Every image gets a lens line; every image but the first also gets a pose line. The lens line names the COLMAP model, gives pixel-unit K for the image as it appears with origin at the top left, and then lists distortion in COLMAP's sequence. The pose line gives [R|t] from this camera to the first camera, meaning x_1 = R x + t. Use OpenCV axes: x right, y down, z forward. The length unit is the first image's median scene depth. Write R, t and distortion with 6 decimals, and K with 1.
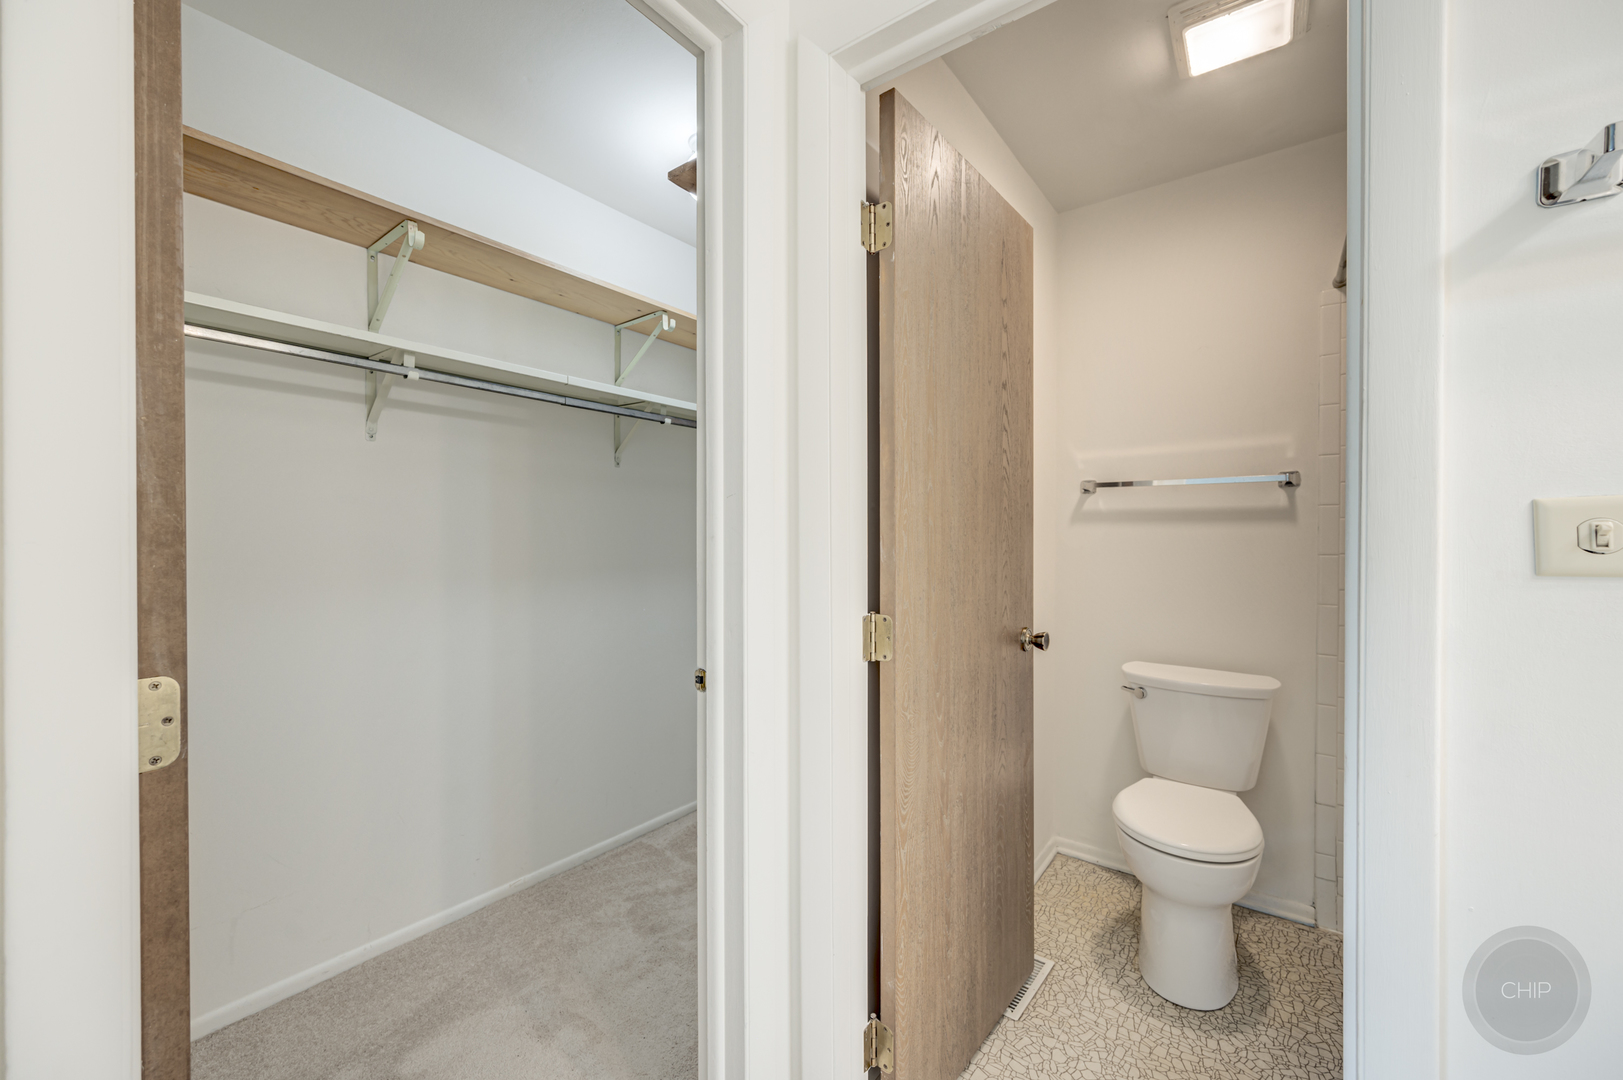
lens RADIAL K [[641.5, 0, 811.5], [0, 641.5, 534.9], [0, 0, 1]] dist [-0.003246, -0.000459]
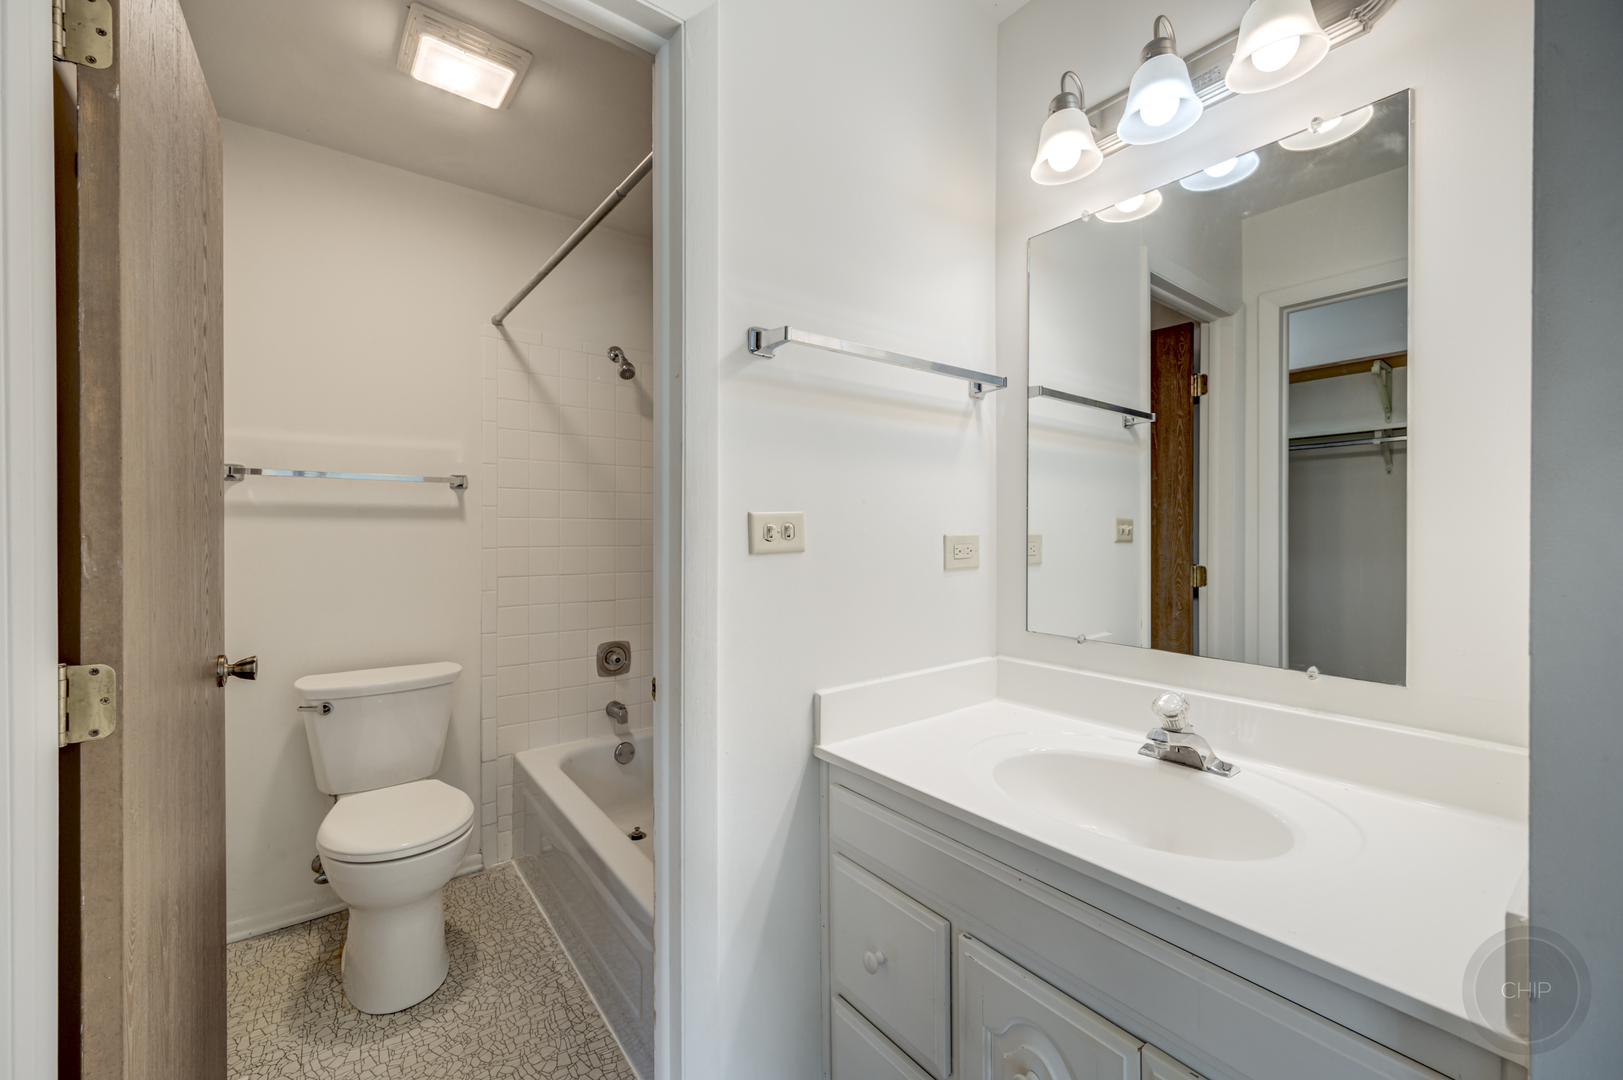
lens RADIAL K [[643.5, 0, 817.6], [0, 643.5, 528.1], [0, 0, 1]] dist [-0.005006, 0.000053]
pose [[0.259259, 0.002700, 0.965804, -0.218036], [0.002979, 0.999989, -0.003595, -0.000679], [-0.965803, 0.003809, 0.259248, 0.128657]]
